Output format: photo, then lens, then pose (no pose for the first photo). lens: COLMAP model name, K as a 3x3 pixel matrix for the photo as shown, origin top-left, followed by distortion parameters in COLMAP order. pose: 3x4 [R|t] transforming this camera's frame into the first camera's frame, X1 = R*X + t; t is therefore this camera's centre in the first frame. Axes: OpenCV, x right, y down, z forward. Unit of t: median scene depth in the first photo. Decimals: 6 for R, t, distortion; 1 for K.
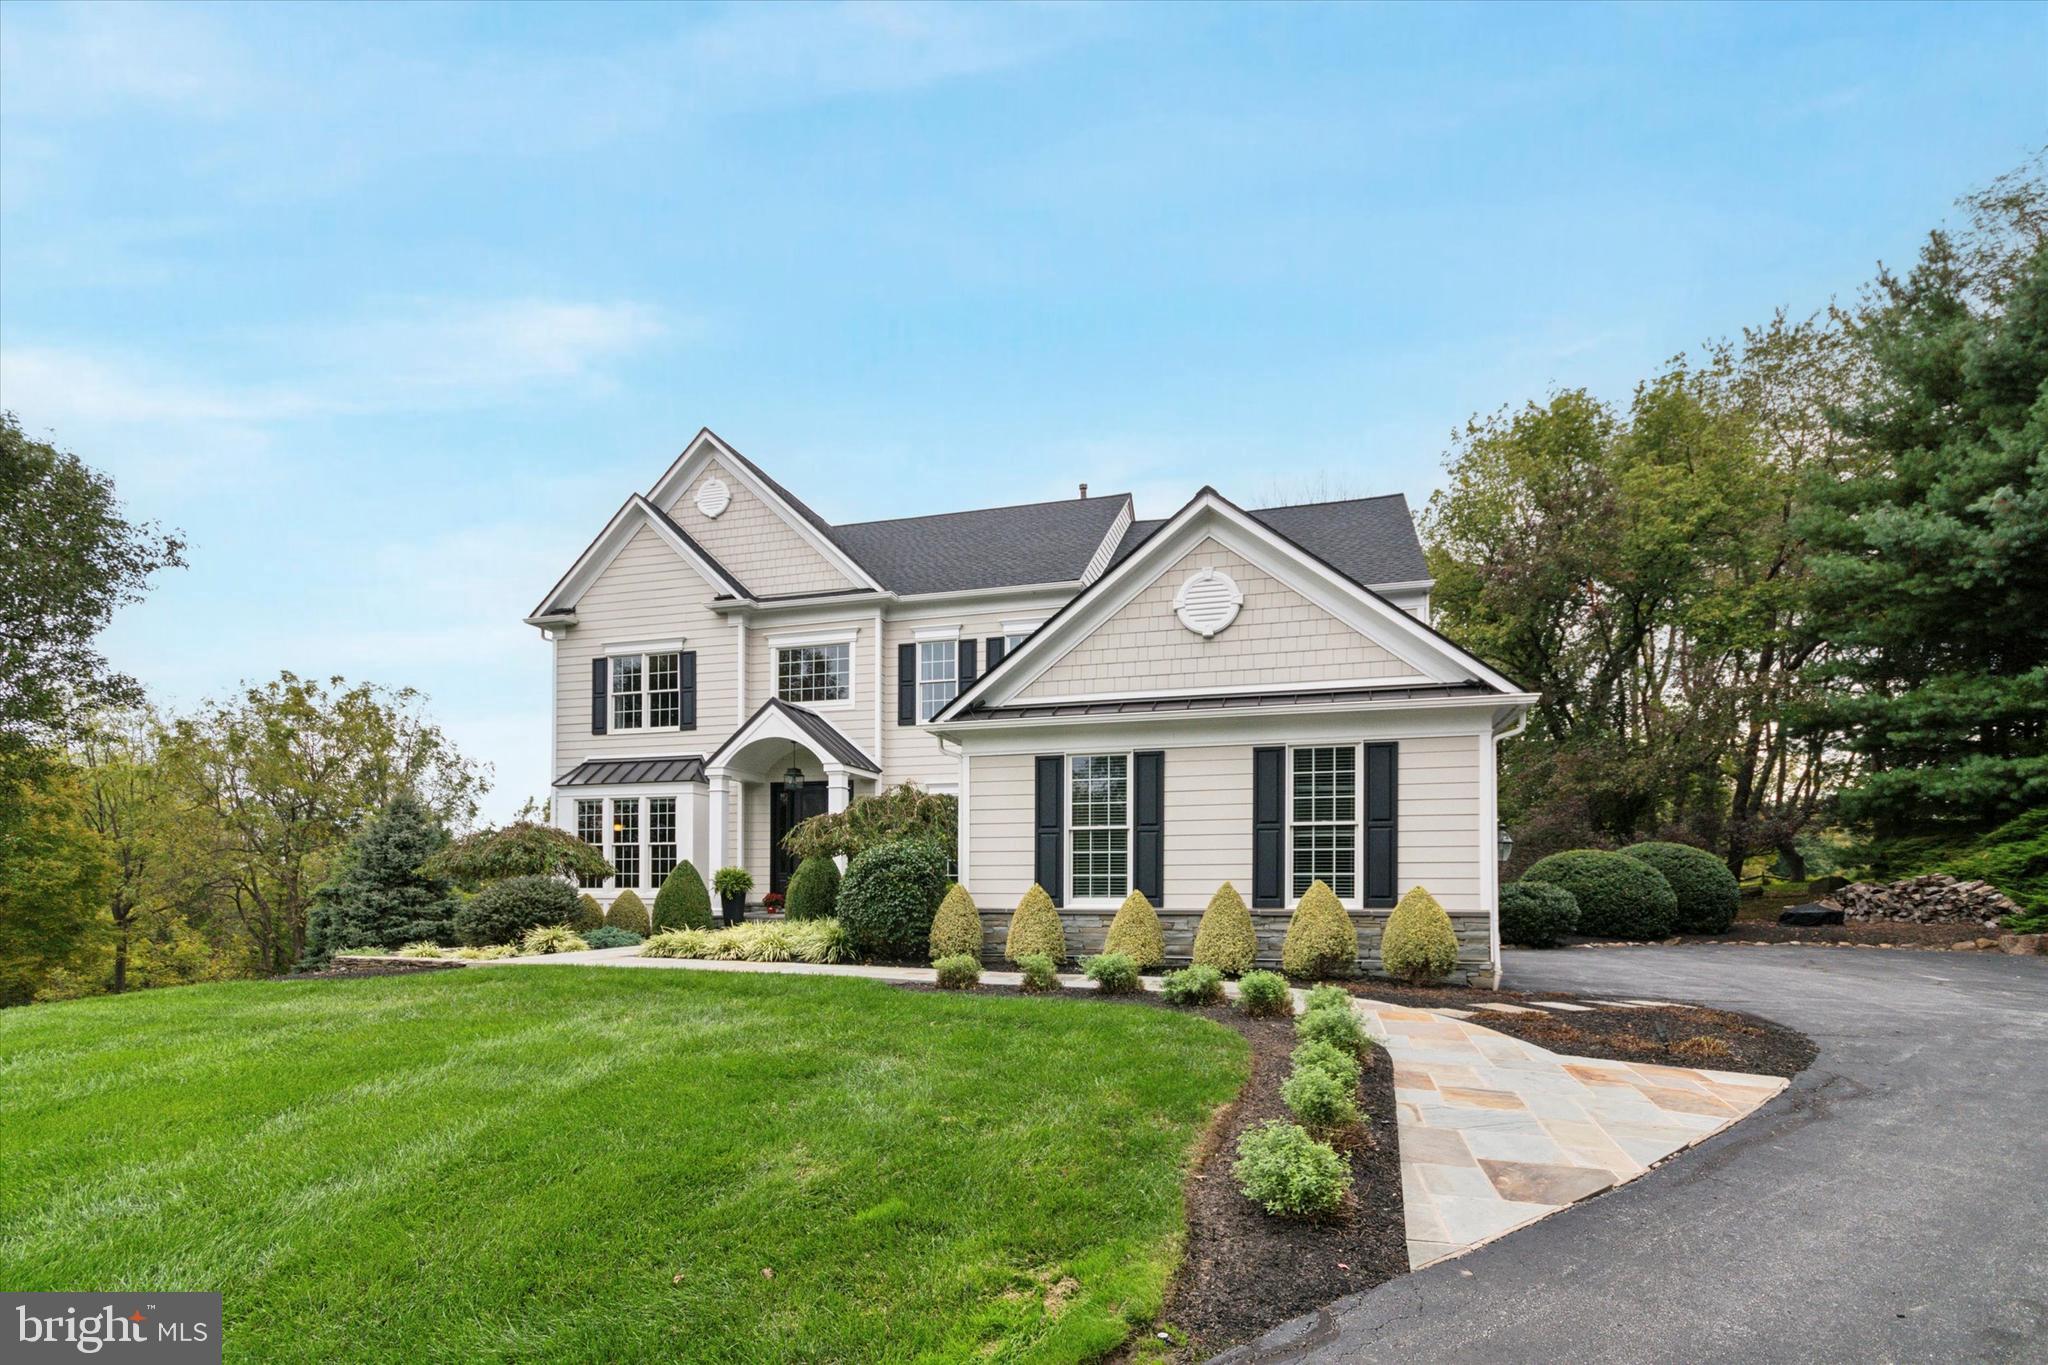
lens RADIAL K [[916.4, 0, 1017.4], [0, 916.4, 670.6], [0, 0, 1]] dist [0.002776, 0.000273]
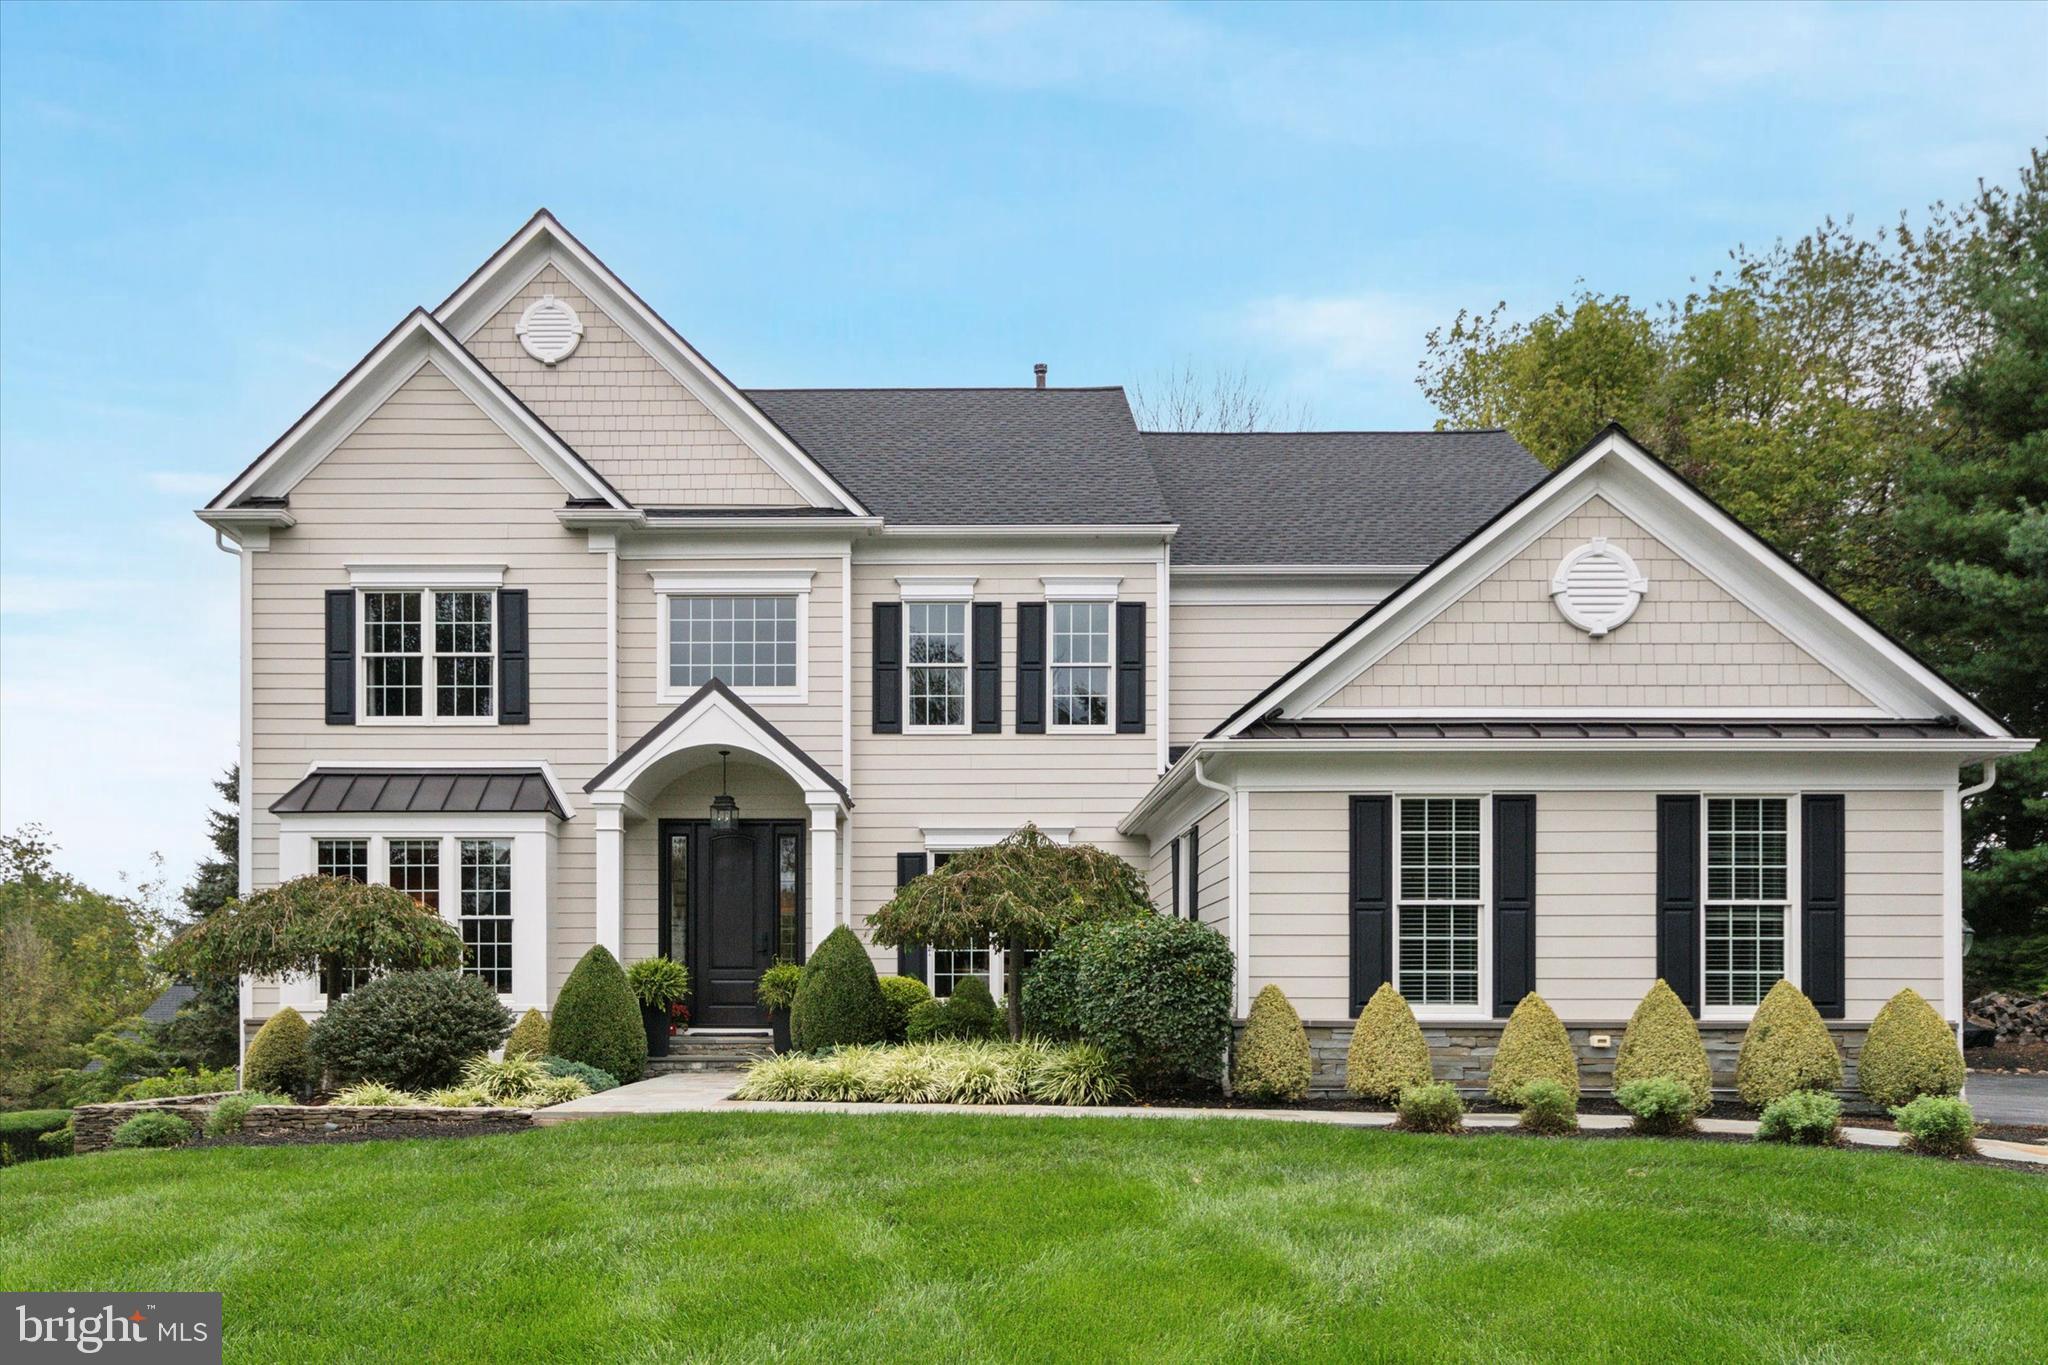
lens RADIAL K [[1486.1, 0, 1024.0], [0, 1486.1, 655.4], [0, 0, 1]] dist [0.004635, -0.001258]
pose [[0.966275, 0.059534, 0.250537, -0.282142], [-0.060305, 0.998169, -0.004608, 0.005624], [-0.250353, -0.010656, 0.968096, 0.000567]]
